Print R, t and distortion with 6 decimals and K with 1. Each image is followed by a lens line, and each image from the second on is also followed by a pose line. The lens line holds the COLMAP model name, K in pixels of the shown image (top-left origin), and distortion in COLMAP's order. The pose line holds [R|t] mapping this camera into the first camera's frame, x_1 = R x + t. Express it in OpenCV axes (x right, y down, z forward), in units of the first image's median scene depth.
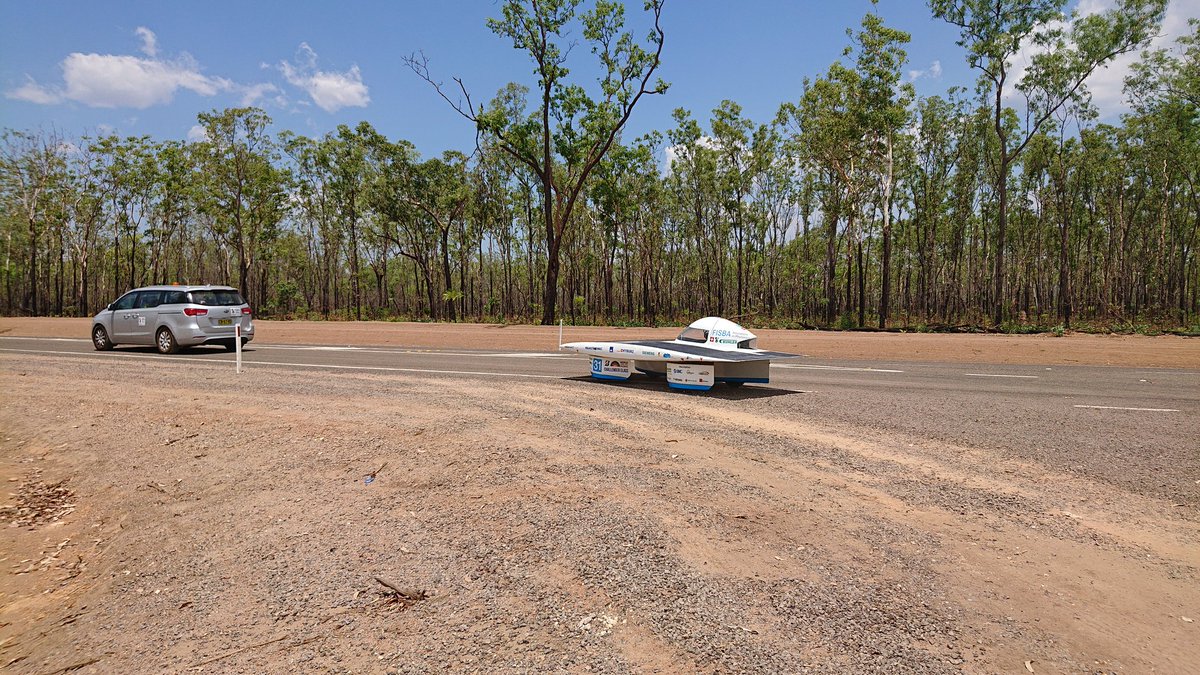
lens RADIAL K [[949.0, 0, 600.0], [0, 949.0, 337.5], [0, 0, 1]] dist [0.075299, 0.000311]
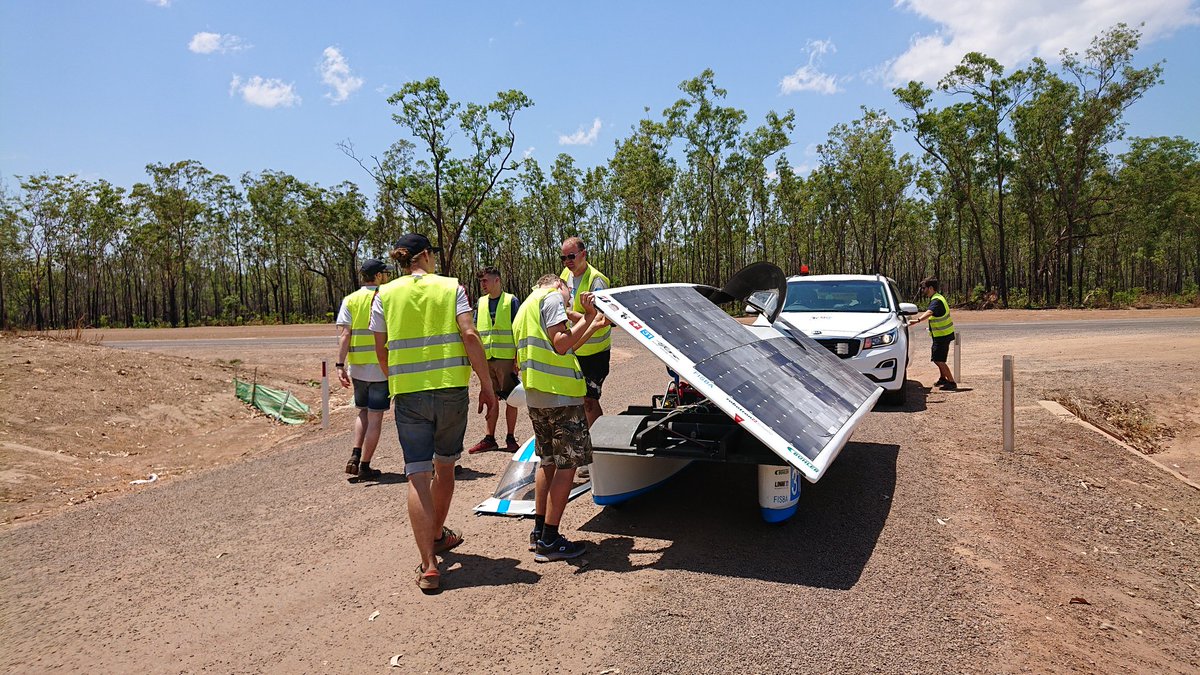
lens RADIAL K [[949.0, 0, 600.0], [0, 949.0, 337.5], [0, 0, 1]] dist [0.075299, 0.000311]
pose [[0.988951, -0.041217, 0.142400, -0.026543], [0.040283, 0.999144, 0.009434, 0.006896], [-0.142667, -0.003594, 0.989764, -0.490008]]
